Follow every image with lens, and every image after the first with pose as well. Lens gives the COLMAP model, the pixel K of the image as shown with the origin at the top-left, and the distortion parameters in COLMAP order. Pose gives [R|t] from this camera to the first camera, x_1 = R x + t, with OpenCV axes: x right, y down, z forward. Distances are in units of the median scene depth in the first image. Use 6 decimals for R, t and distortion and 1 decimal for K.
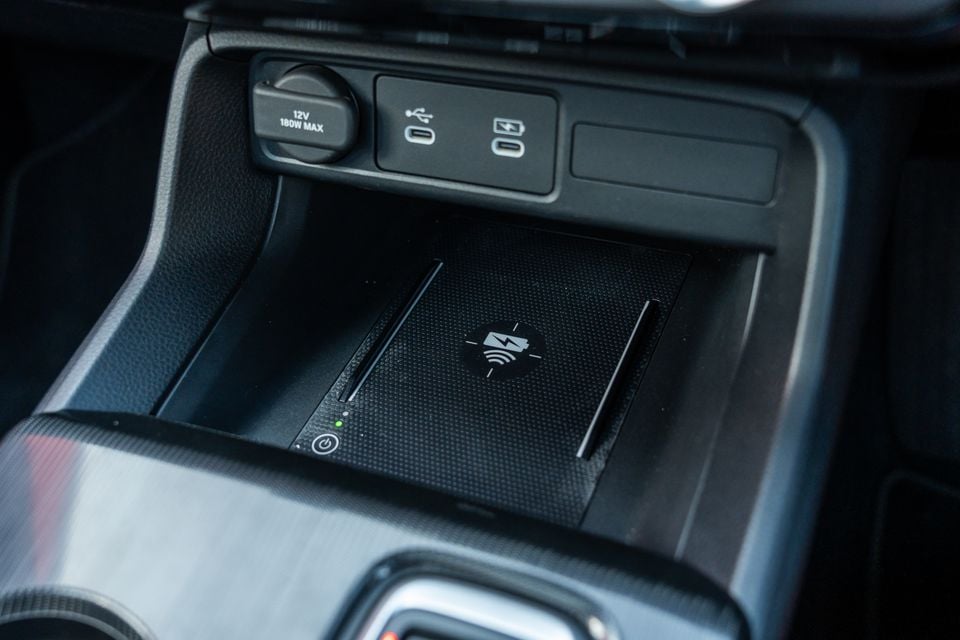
lens RADIAL K [[1029.5, 0, 480.0], [0, 1029.5, 320.0], [0, 0, 1]] dist [0.025519, 0.014189]
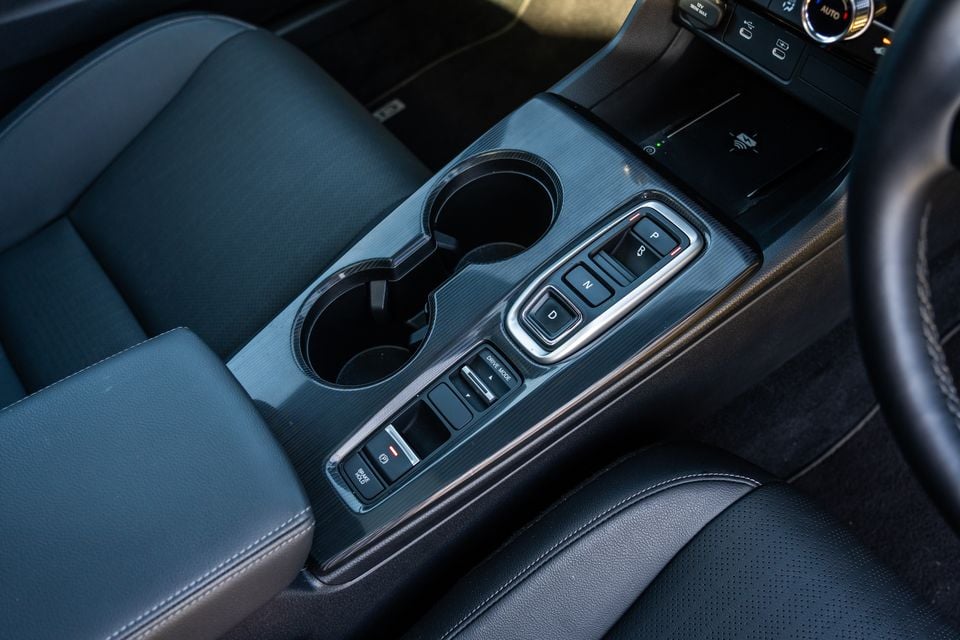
lens RADIAL K [[1029.5, 0, 480.0], [0, 1029.5, 320.0], [0, 0, 1]] dist [0.025519, 0.014189]
pose [[0.857648, 0.426838, -0.286792, 0.355582], [-0.355973, 0.895269, 0.267911, -0.023084], [0.371111, -0.127683, 0.919768, -1.336712]]
